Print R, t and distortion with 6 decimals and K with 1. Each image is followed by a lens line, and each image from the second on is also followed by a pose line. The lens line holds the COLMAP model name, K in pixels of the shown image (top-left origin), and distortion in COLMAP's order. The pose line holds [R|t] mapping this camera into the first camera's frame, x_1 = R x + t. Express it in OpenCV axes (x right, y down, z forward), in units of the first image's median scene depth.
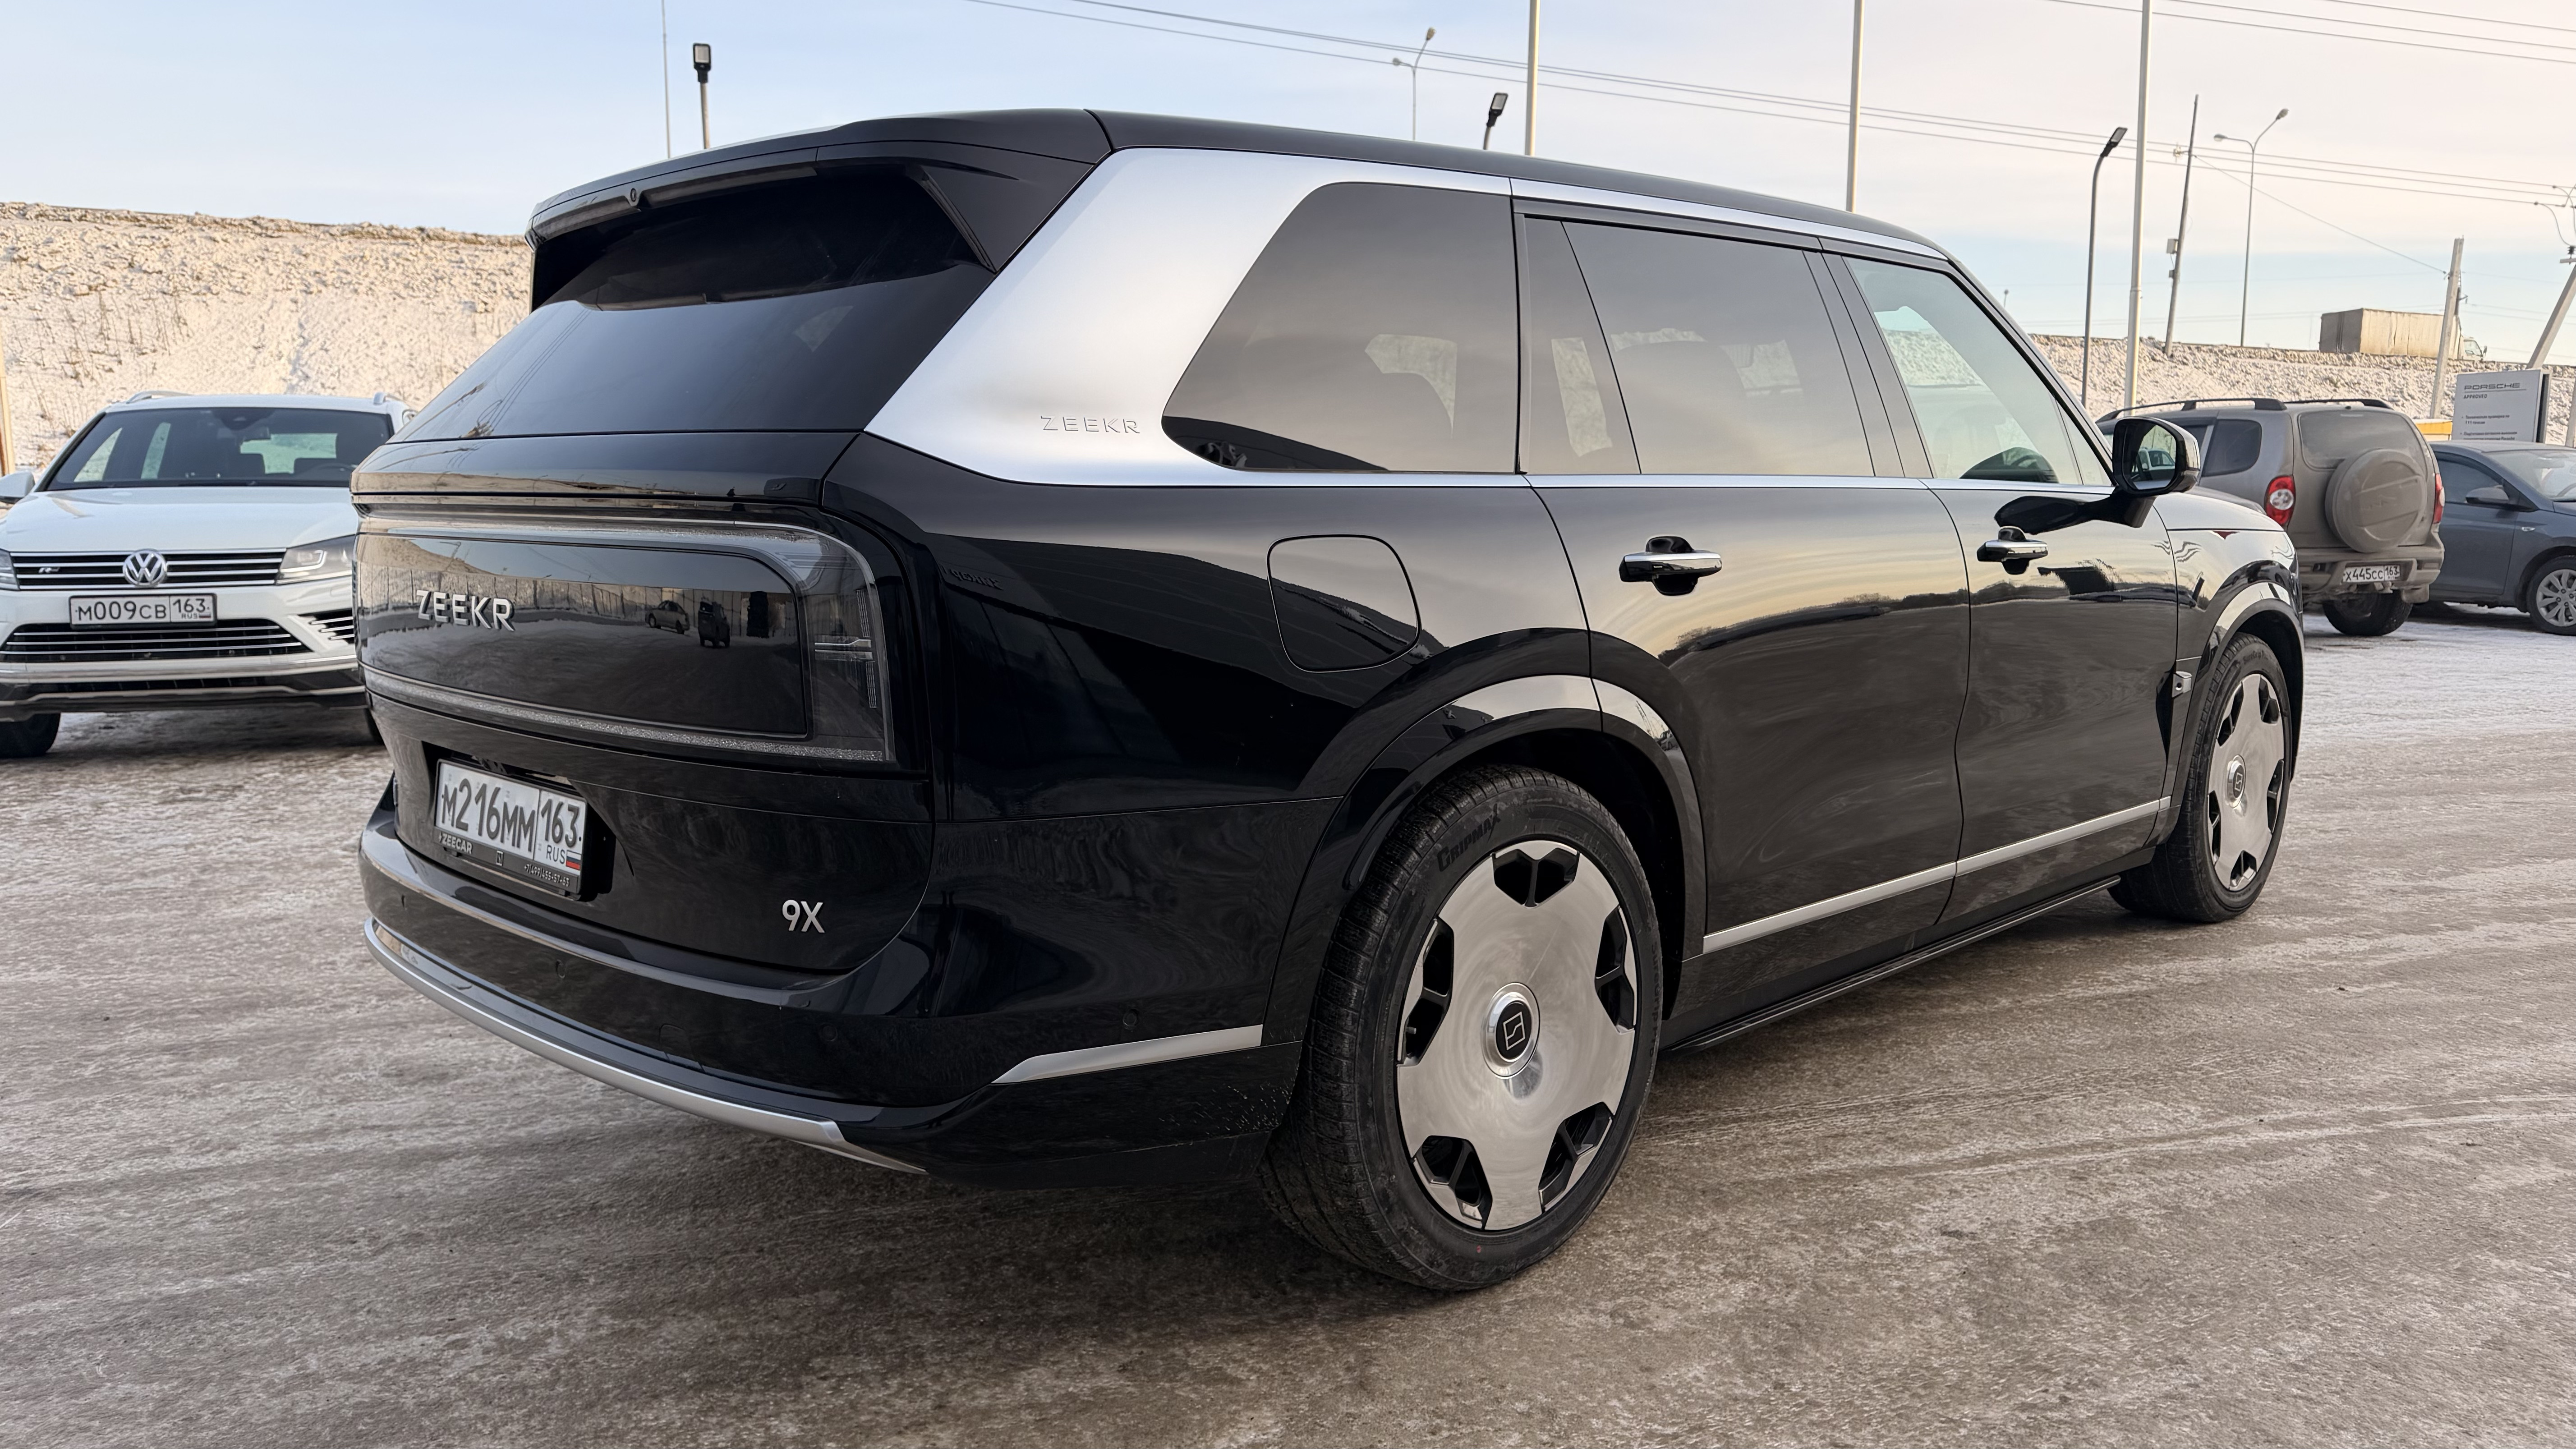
lens RADIAL K [[1887.7, 0, 1288.0], [0, 1887.7, 724.5], [0, 0, 1]] dist [0.005541, 0.004147]
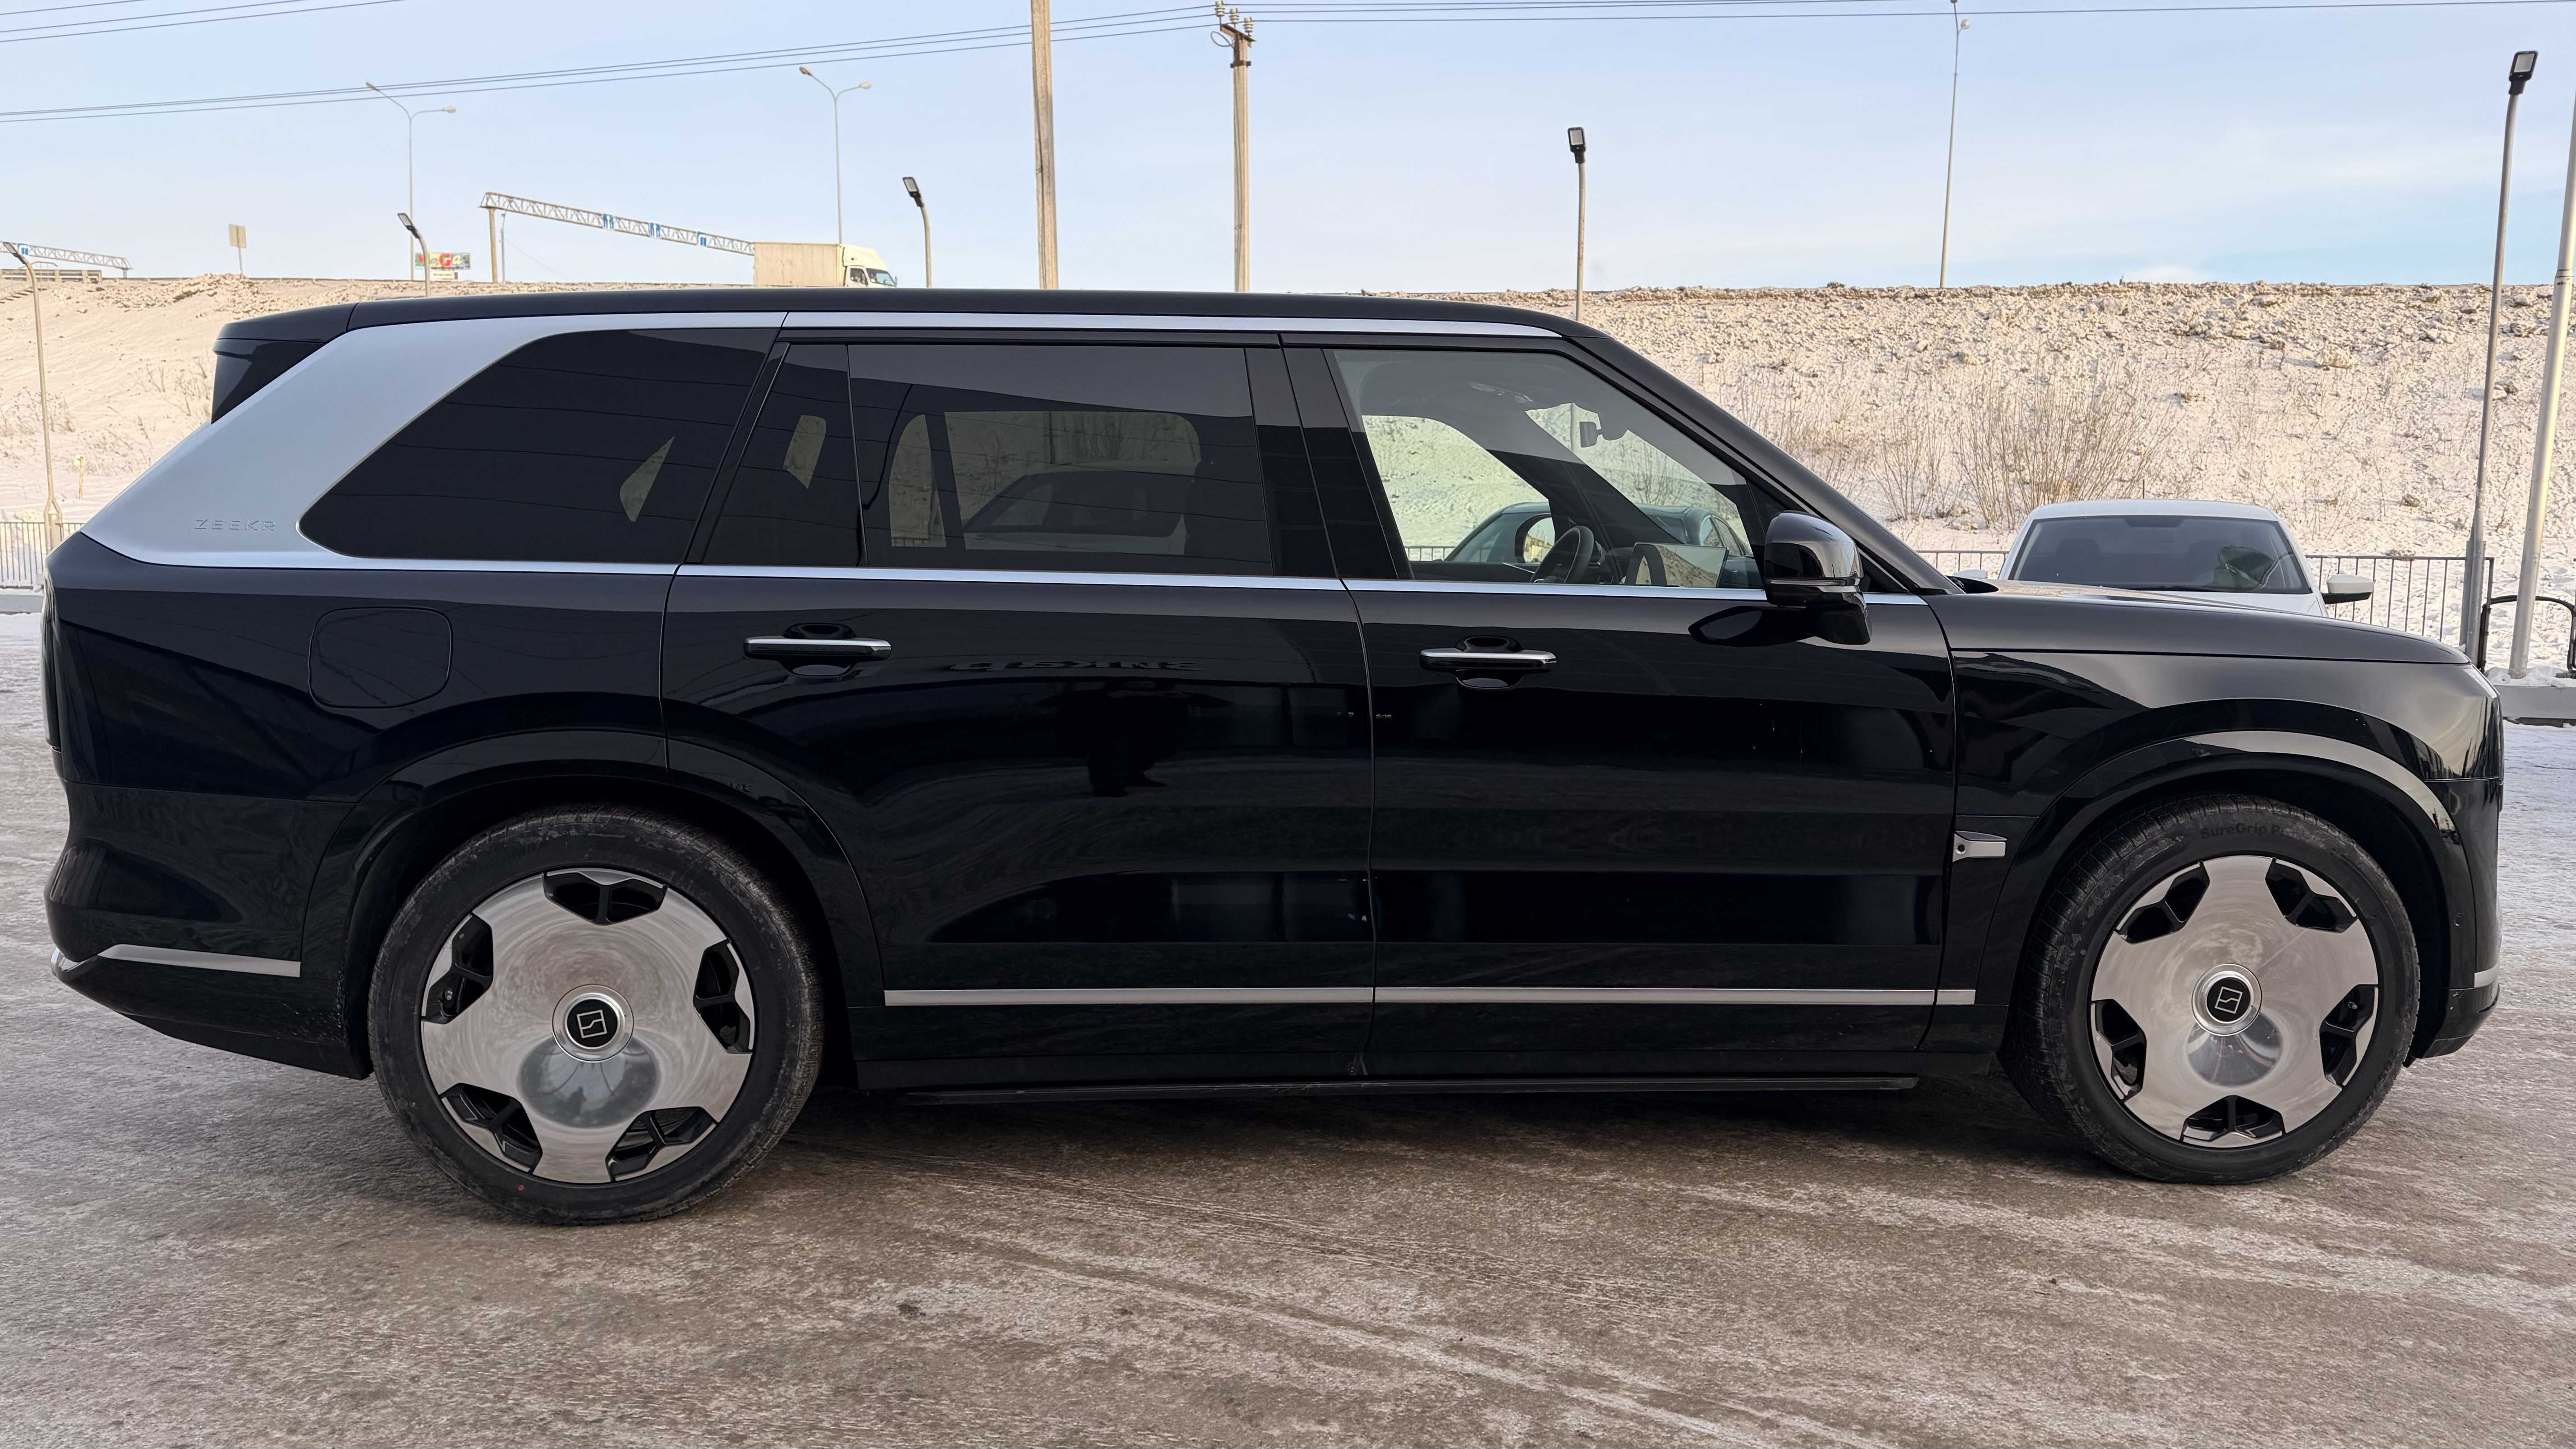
lens RADIAL K [[1887.4, 0, 1315.1], [0, 1887.4, 720.7], [0, 0, 1]] dist [0.139044, -0.233681]
pose [[0.740934, 0.081826, -0.666574, 1.192856], [-0.093868, 0.995425, 0.017854, -0.092821], [0.664985, 0.049341, 0.745225, 0.345563]]
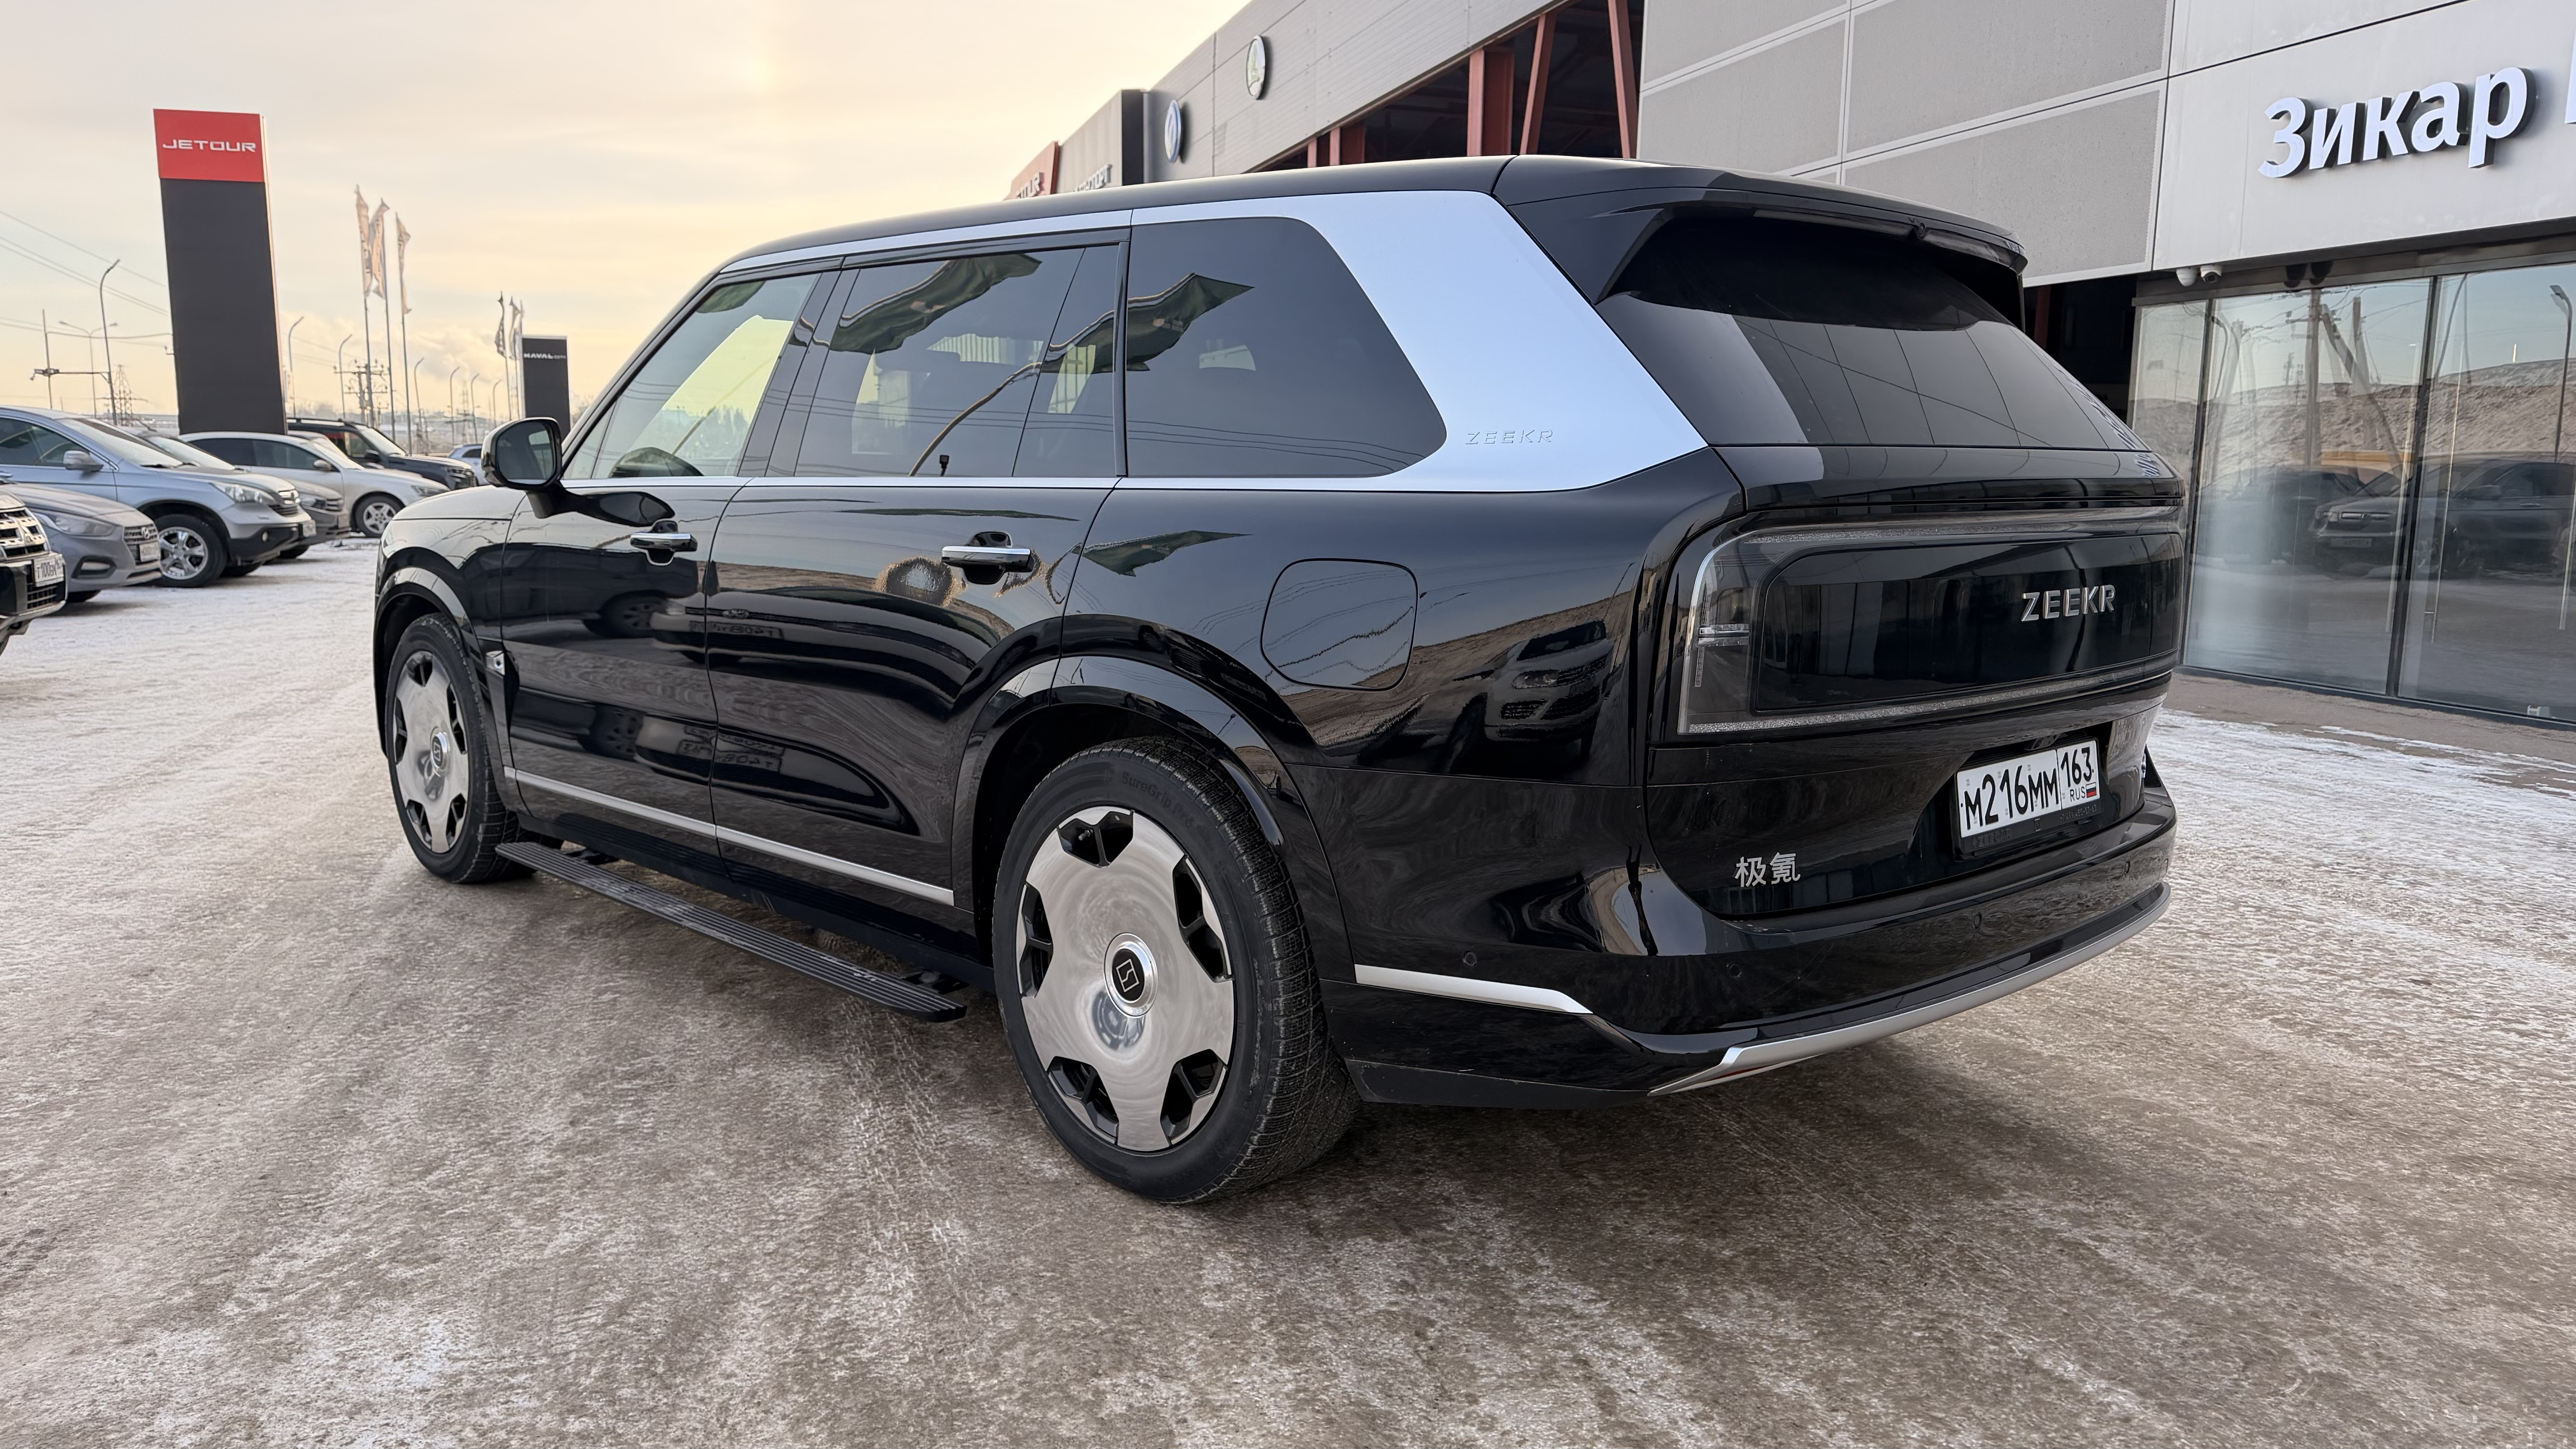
lens RADIAL K [[1887.7, 0, 1288.0], [0, 1887.7, 724.5], [0, 0, 1]] dist [0.005541, 0.004147]
pose [[-0.025471, -0.132008, 0.990921, -0.856845], [0.114489, 0.984336, 0.134074, -0.106351], [-0.993098, 0.116865, -0.009959, 0.824988]]
